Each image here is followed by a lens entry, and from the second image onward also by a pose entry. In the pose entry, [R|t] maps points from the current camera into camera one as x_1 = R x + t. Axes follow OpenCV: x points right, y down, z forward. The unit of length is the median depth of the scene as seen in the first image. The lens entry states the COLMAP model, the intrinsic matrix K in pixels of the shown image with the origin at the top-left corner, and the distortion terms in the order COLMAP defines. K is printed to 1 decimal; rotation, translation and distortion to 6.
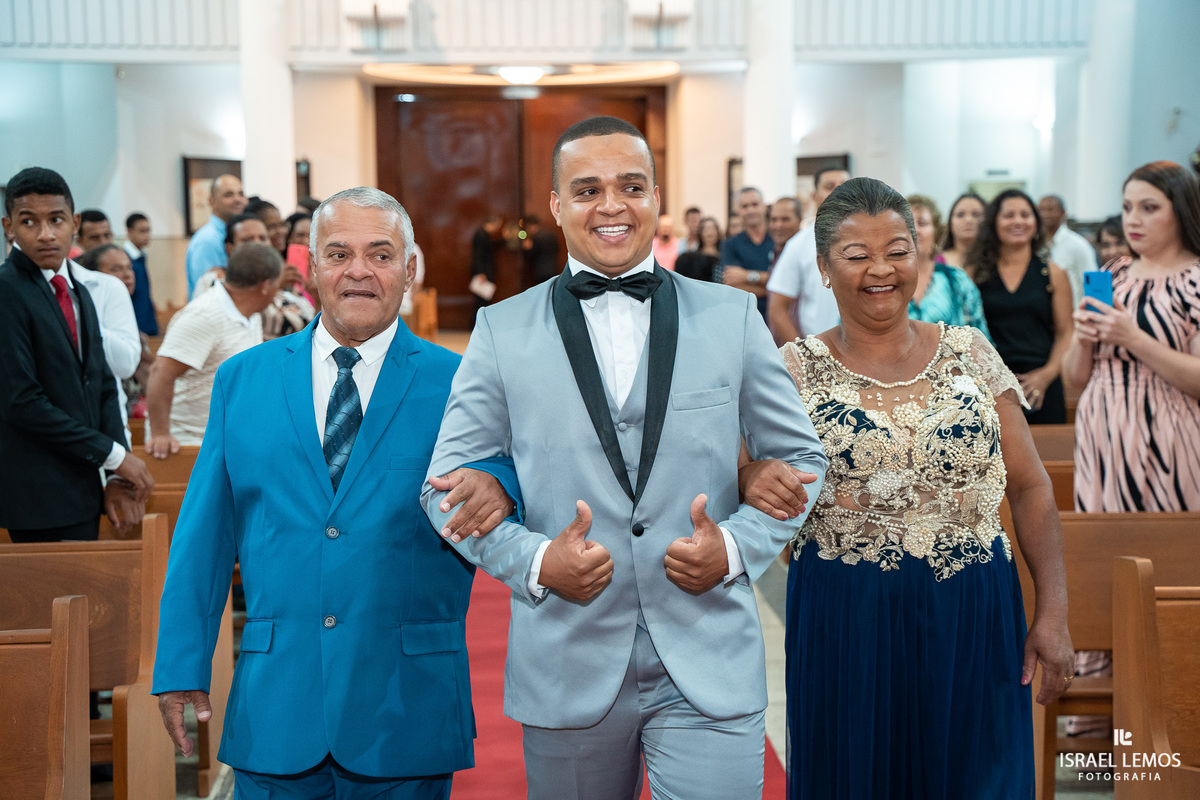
lens RADIAL K [[1852.4, 0, 600.0], [0, 1852.4, 400.0], [0, 0, 1]] dist [0.171257, -0.069521]
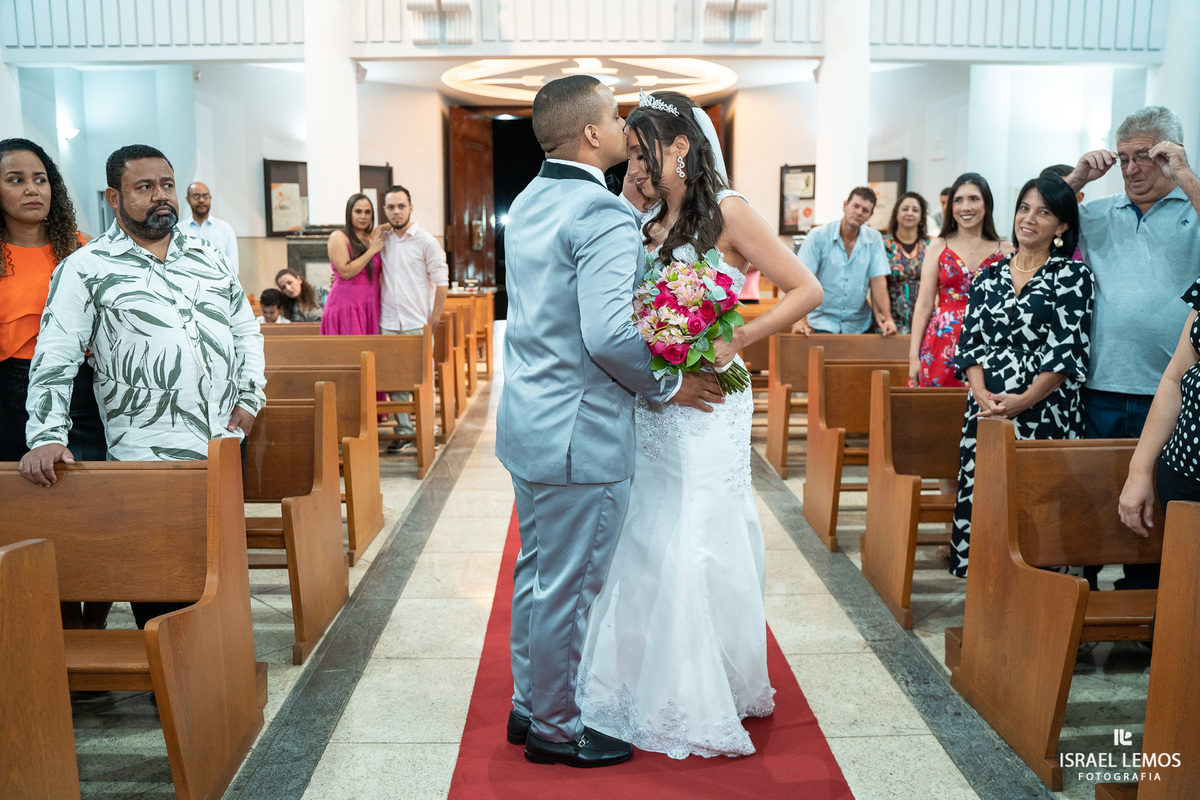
lens RADIAL K [[984.2, 0, 600.0], [0, 984.2, 400.0], [0, 0, 1]] dist [-0.059167, 0.001178]
pose [[0.999568, 0.011059, -0.027244, -0.020848], [-0.009306, 0.997929, 0.063650, -0.034310], [0.027892, -0.063369, 0.997600, 0.477449]]
